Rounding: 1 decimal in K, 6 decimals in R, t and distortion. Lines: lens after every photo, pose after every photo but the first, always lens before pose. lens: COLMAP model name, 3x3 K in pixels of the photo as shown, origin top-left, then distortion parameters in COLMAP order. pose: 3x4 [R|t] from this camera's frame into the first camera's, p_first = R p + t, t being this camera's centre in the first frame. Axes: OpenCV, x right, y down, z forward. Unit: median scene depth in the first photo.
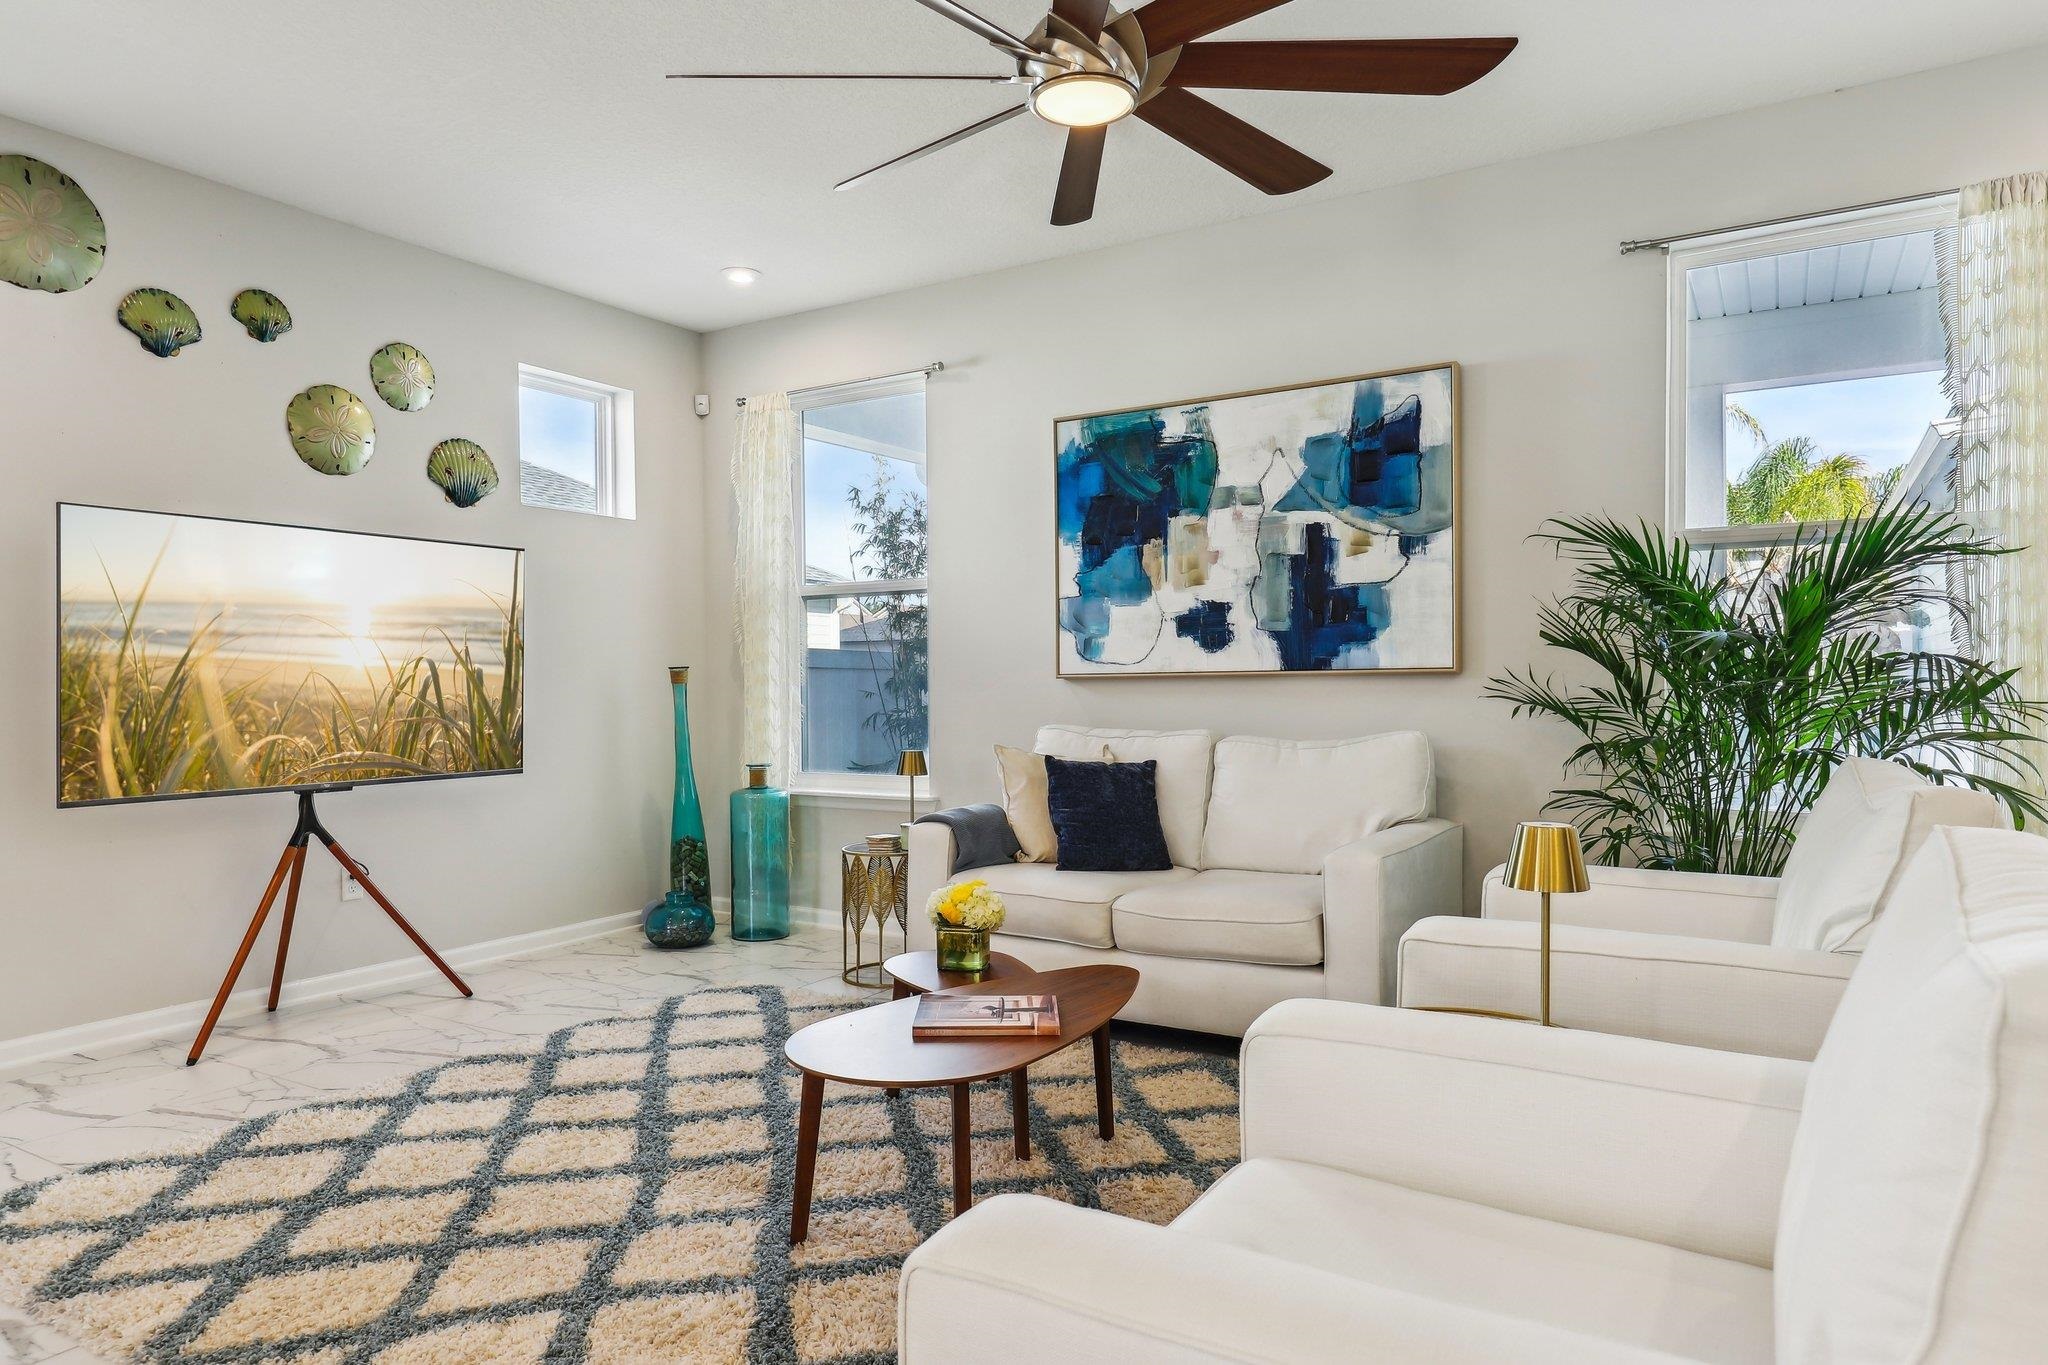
lens RADIAL K [[1252.6, 0, 1023.4], [0, 1252.6, 696.8], [0, 0, 1]] dist [0.008974, -0.001731]
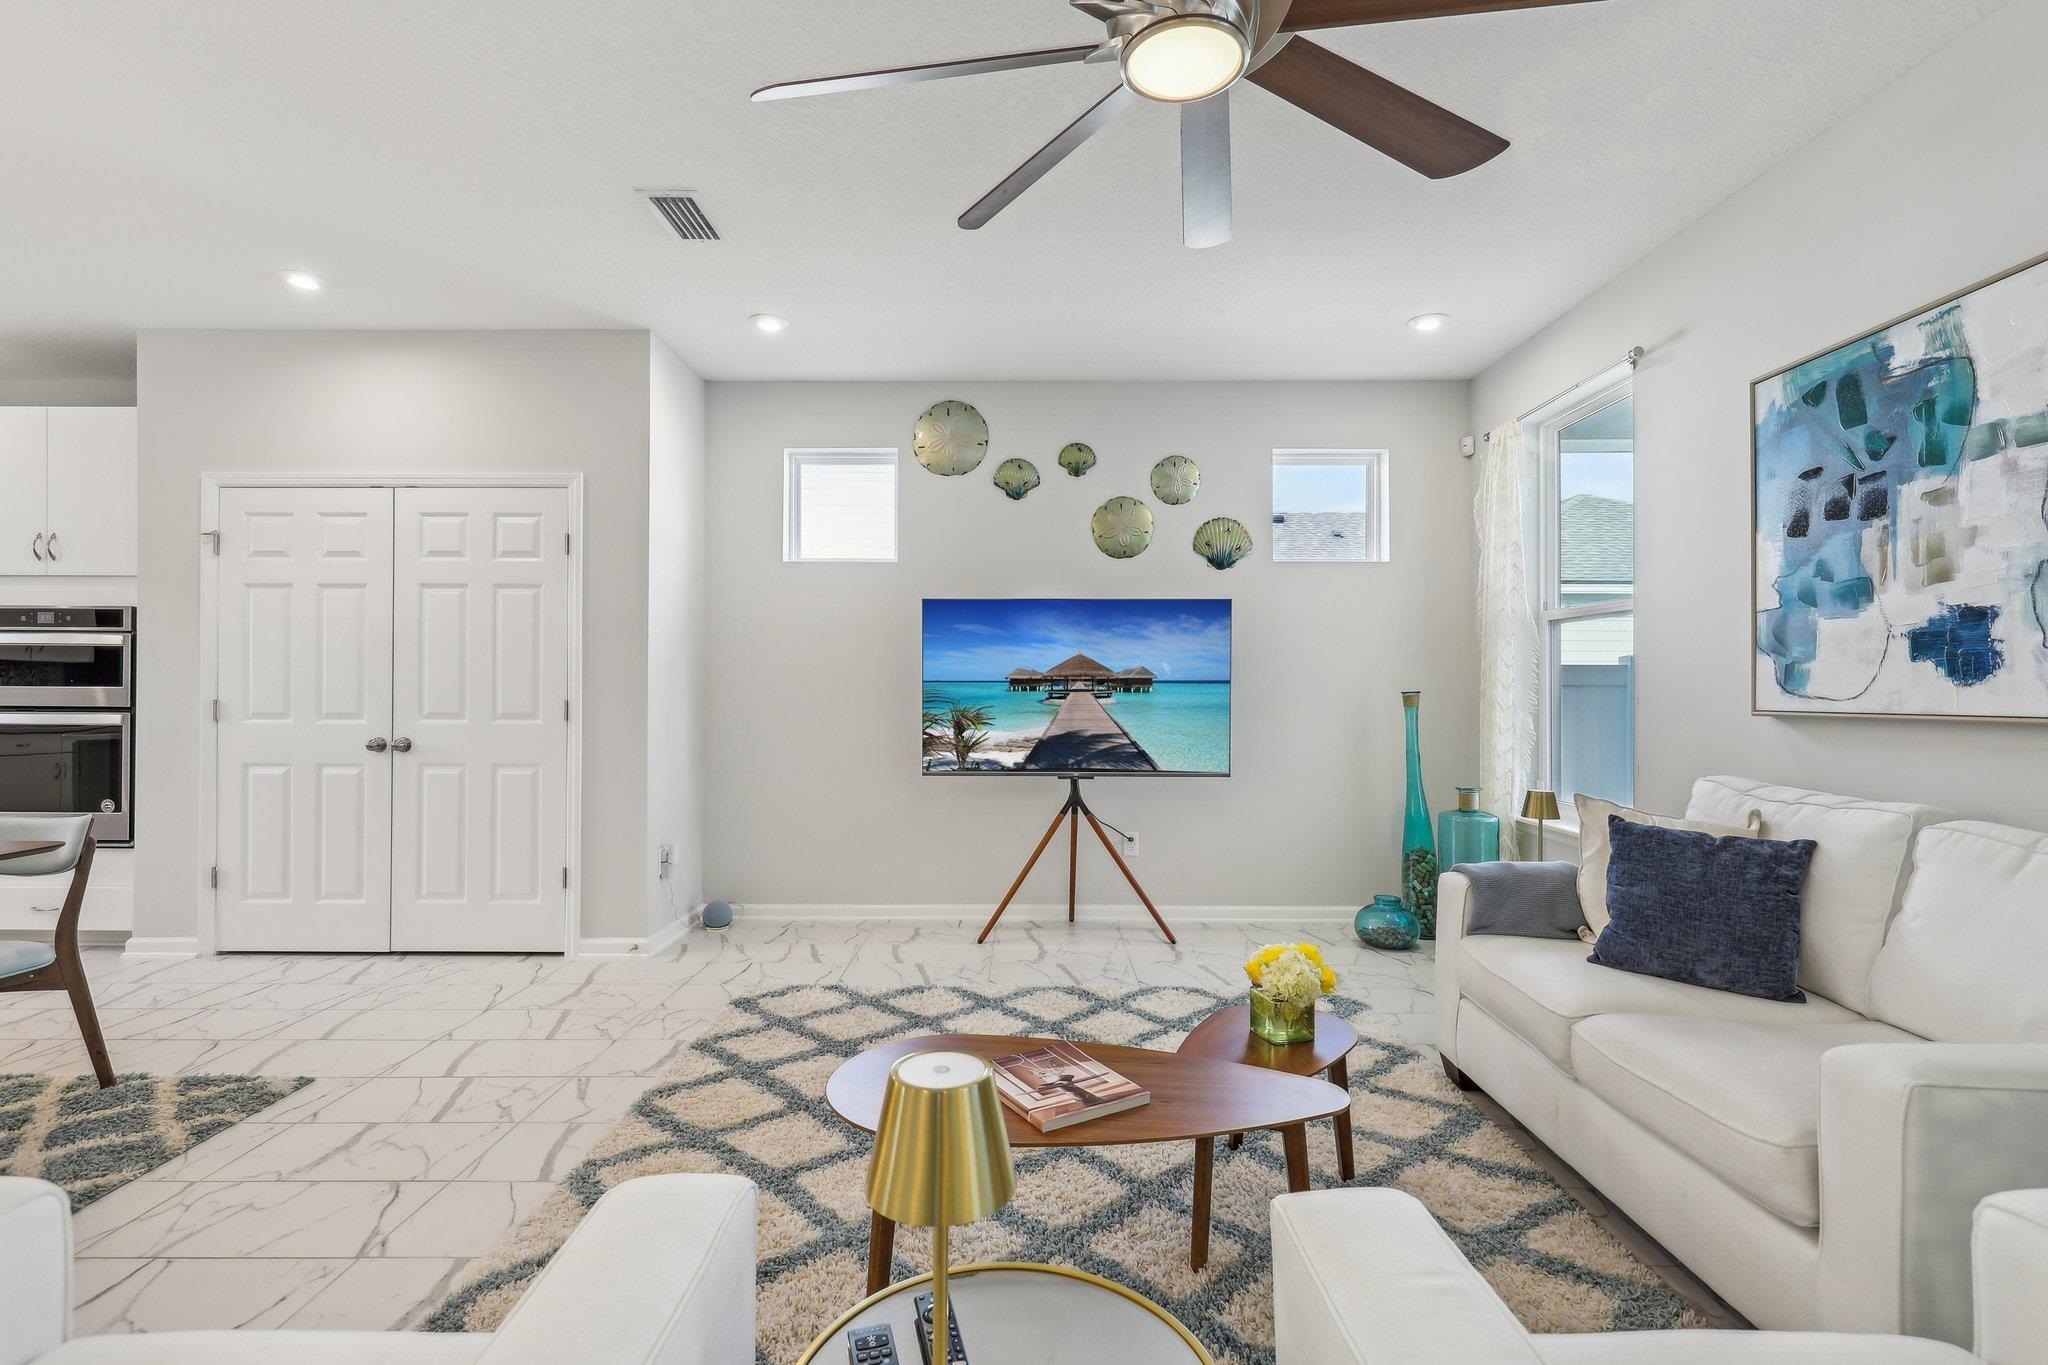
lens RADIAL K [[953.6, 0, 1021.5], [0, 953.6, 684.4], [0, 0, 1]] dist [0.005450, -0.001137]
pose [[0.513832, 0.005214, -0.857875, 0.330081], [-0.016971, 0.999848, -0.004087, -0.026365], [0.857723, 0.016659, 0.513842, 0.342205]]
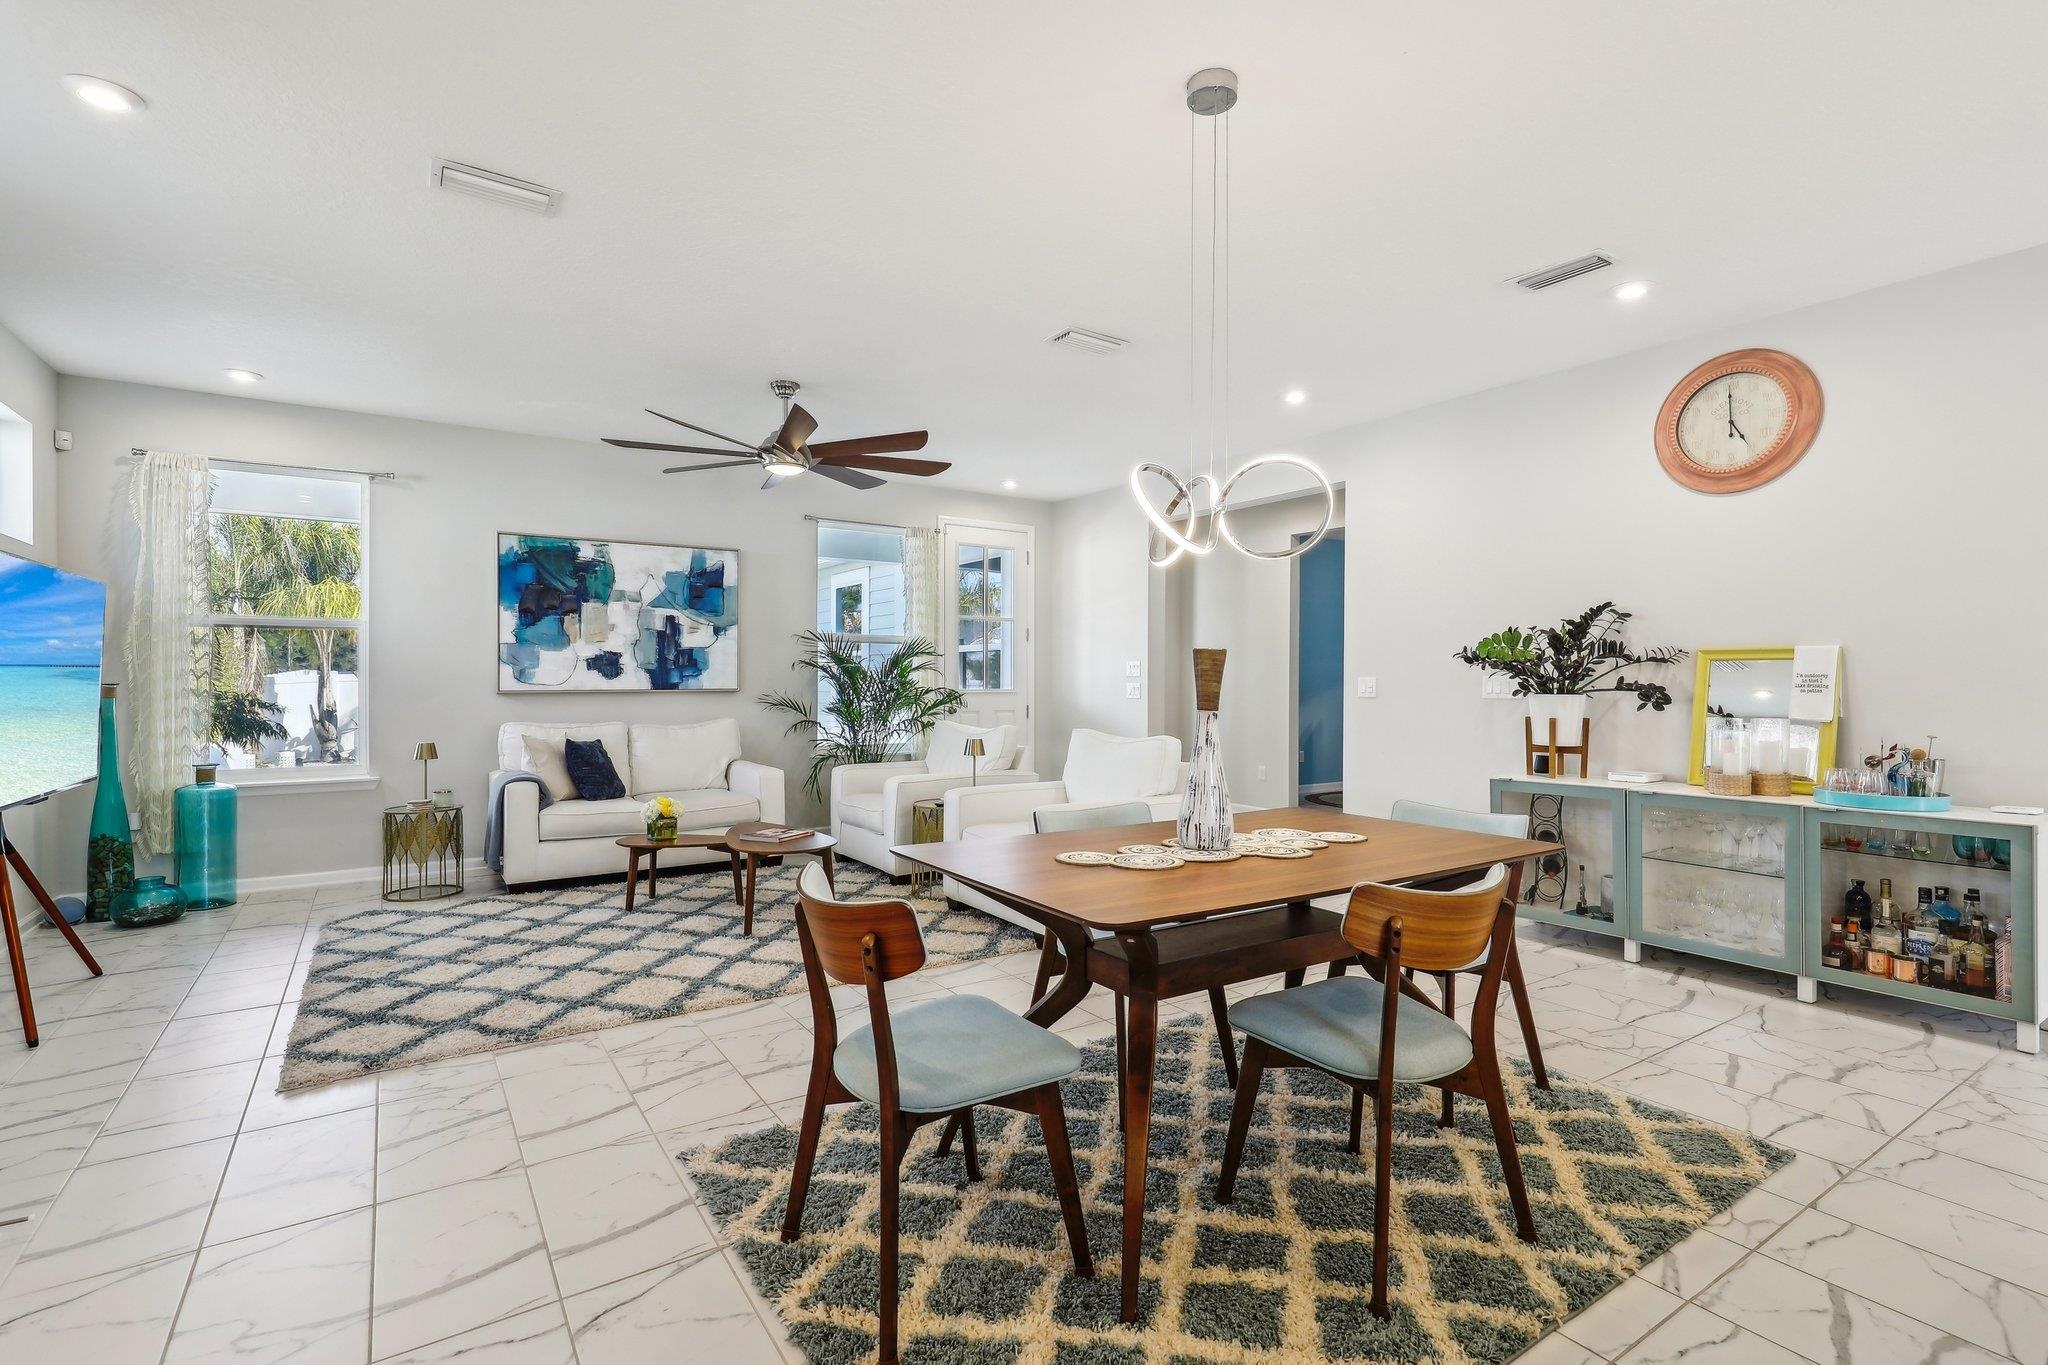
lens RADIAL K [[953.6, 0, 1031.6], [0, 953.6, 683.5], [0, 0, 1]] dist [0.005450, -0.001137]
pose [[0.415085, 0.004661, 0.909771, -0.880285], [0.003887, 0.999969, -0.006897, -0.017806], [-0.909774, 0.006400, 0.415054, -0.140341]]
